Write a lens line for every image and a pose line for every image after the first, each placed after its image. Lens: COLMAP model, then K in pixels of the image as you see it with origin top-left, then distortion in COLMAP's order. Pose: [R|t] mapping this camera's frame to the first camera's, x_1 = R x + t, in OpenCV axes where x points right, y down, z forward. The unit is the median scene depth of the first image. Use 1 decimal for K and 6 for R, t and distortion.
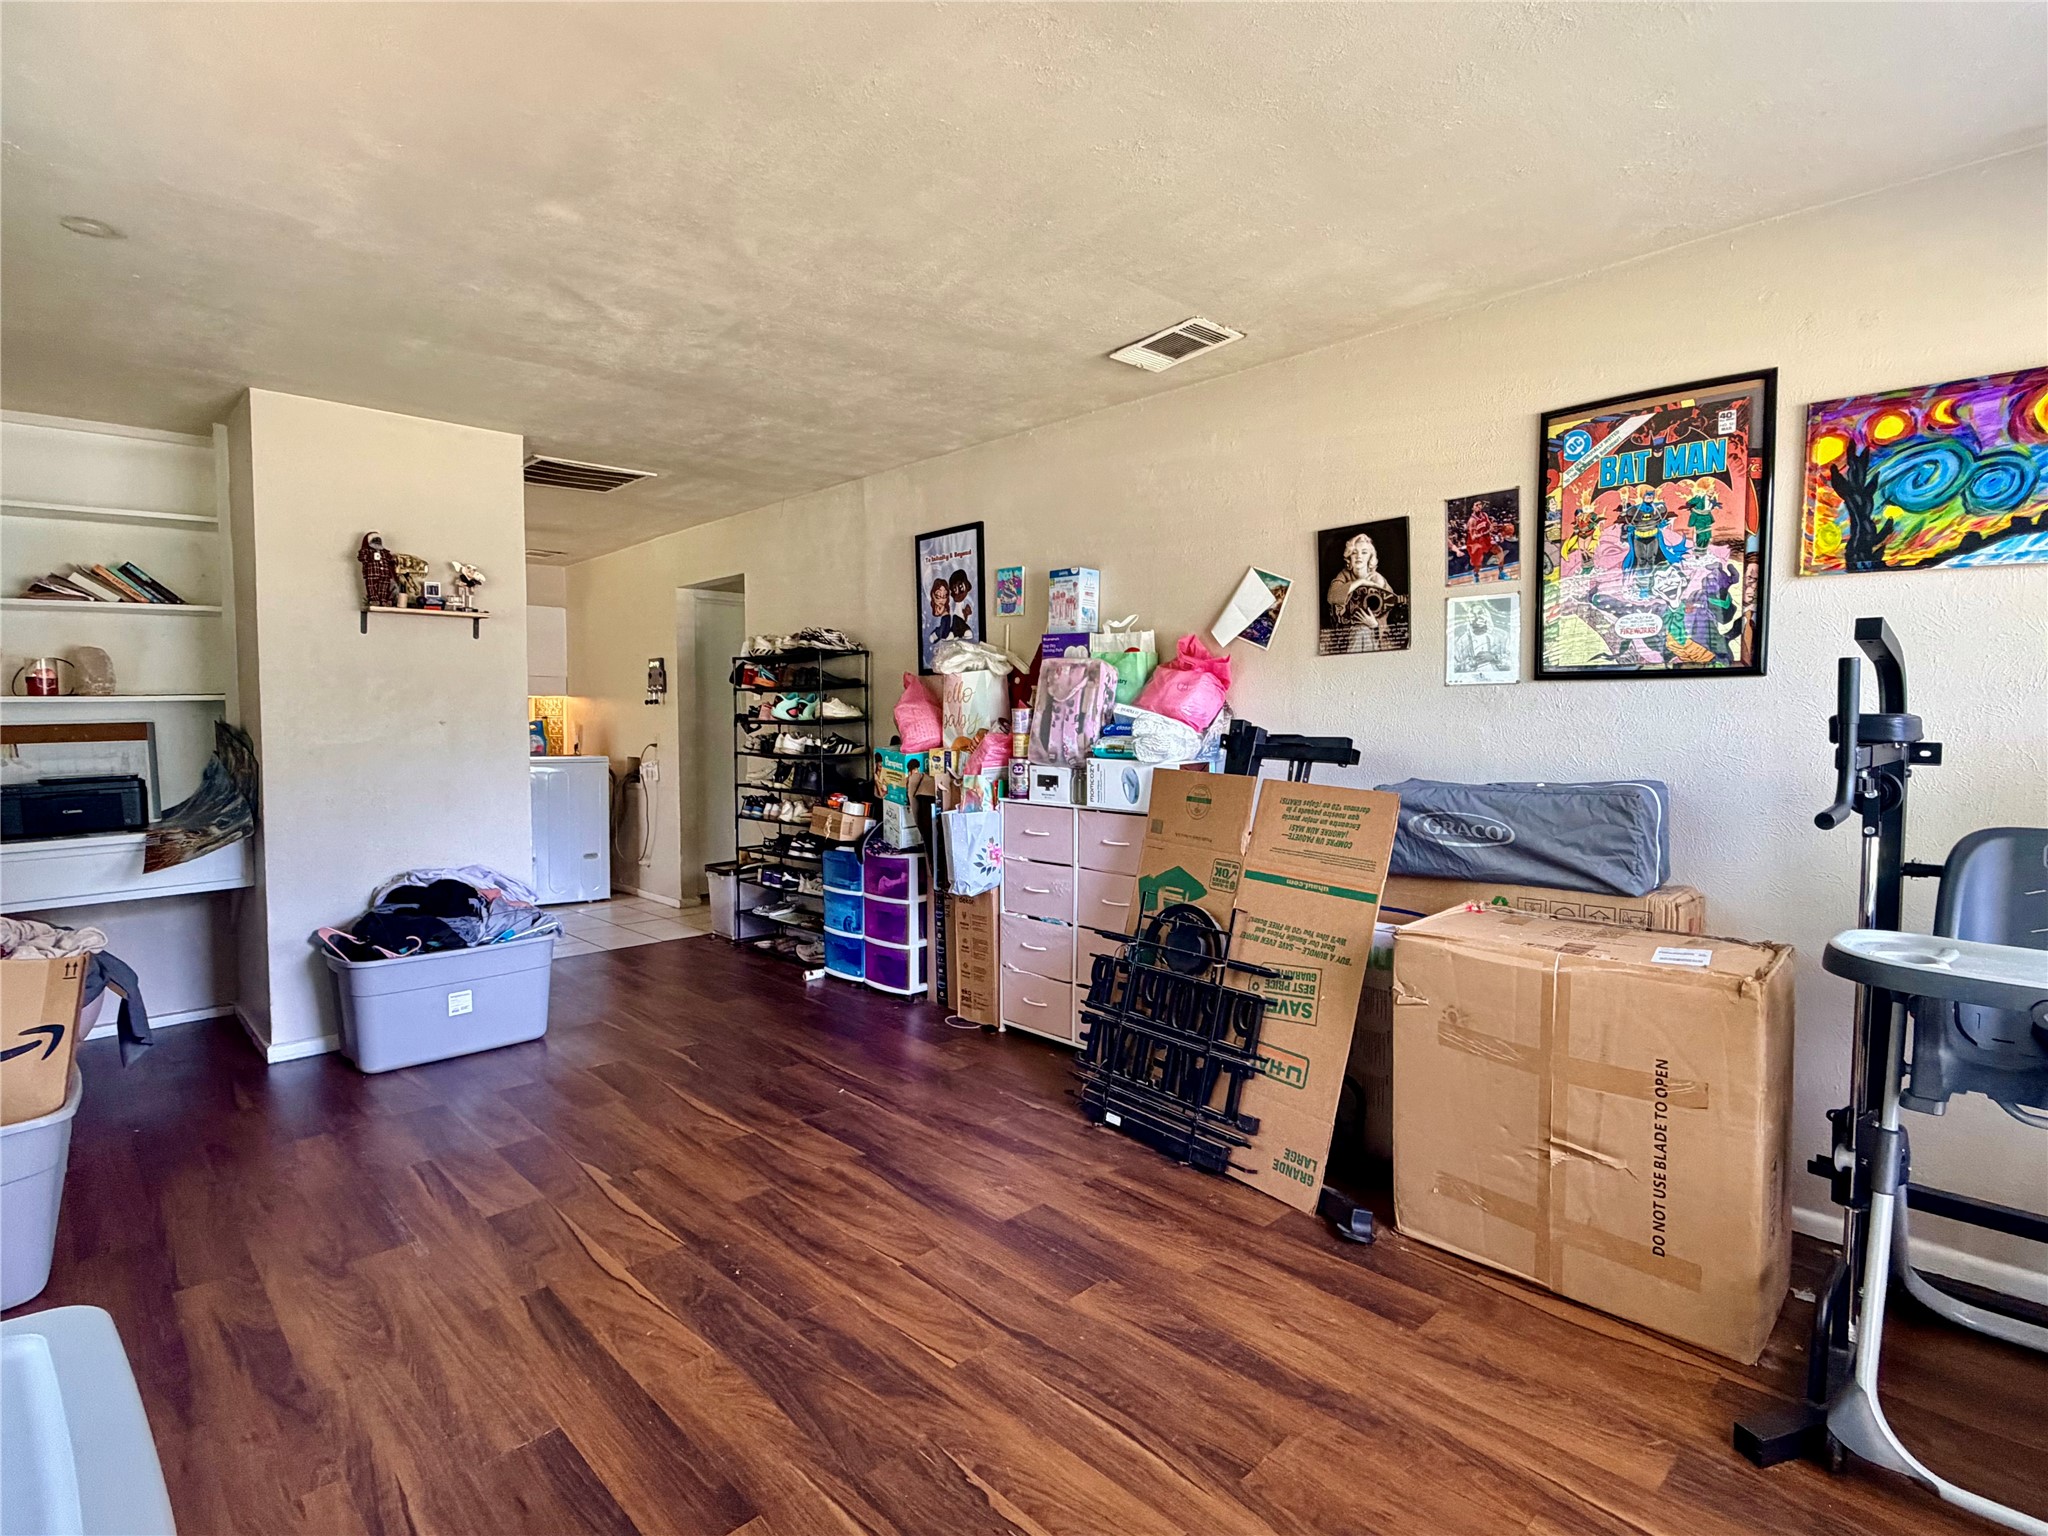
lens RADIAL K [[1021.6, 0, 1024.0], [0, 1021.6, 768.0], [0, 0, 1]] dist [-0.000092, -0.000153]
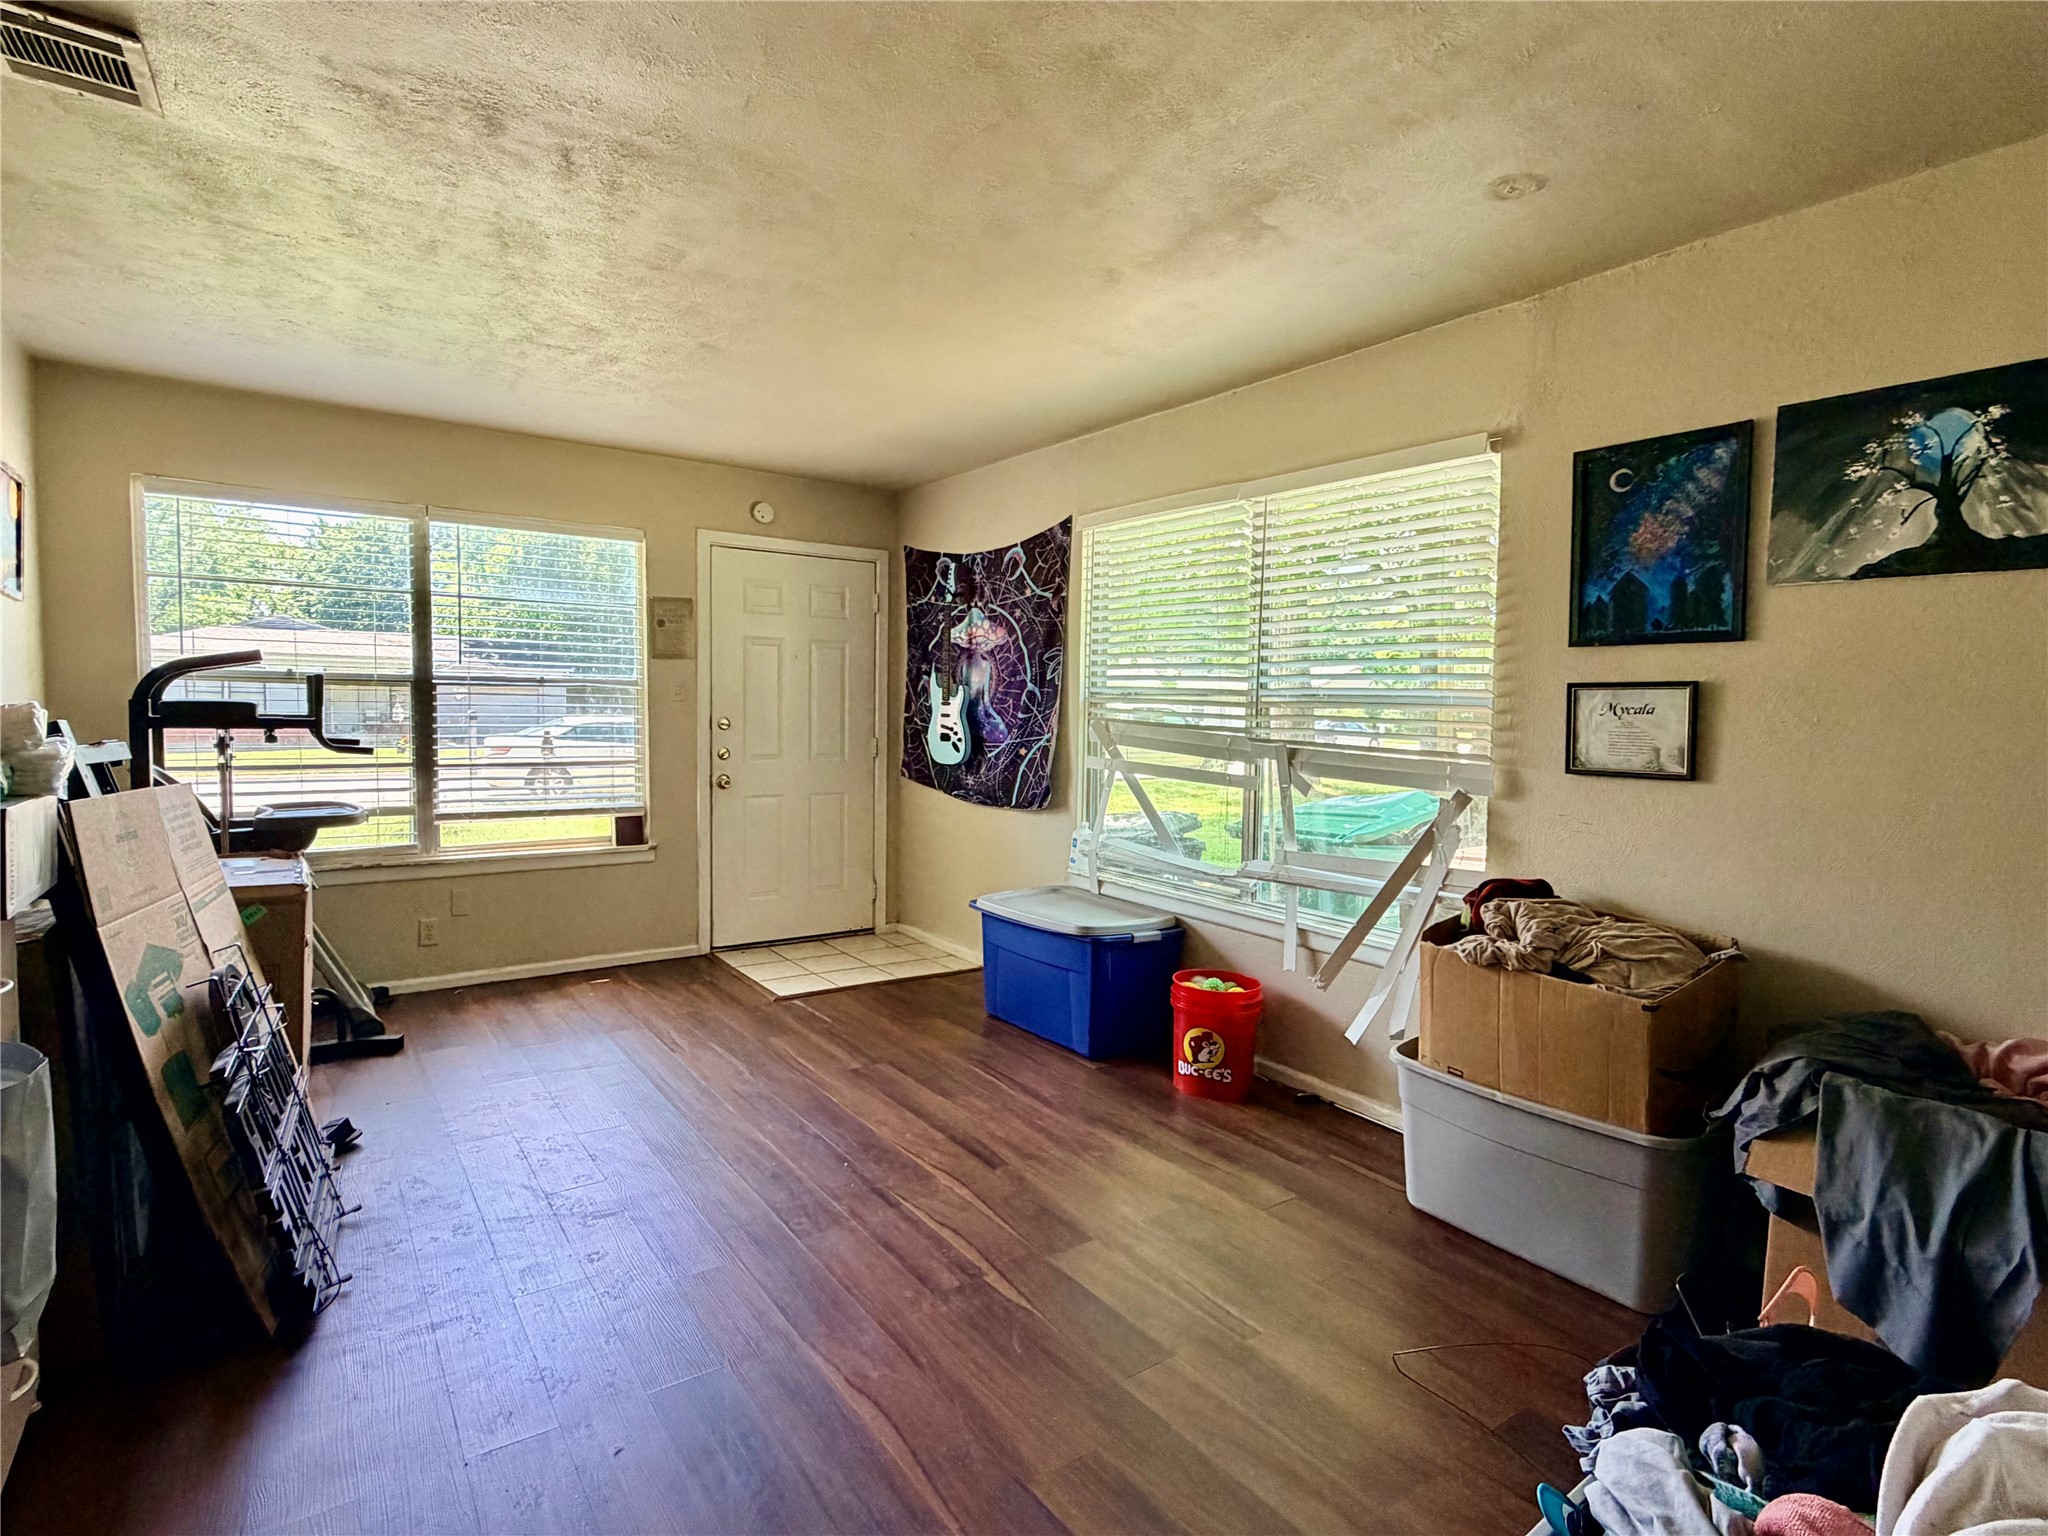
lens RADIAL K [[1021.6, 0, 1024.0], [0, 1021.6, 768.0], [0, 0, 1]] dist [-0.000092, -0.000153]
pose [[-0.988948, -0.023721, 0.146352, -0.698617], [-0.007108, 0.993569, 0.113007, -0.124454], [-0.148091, 0.110718, -0.982757, 2.247262]]
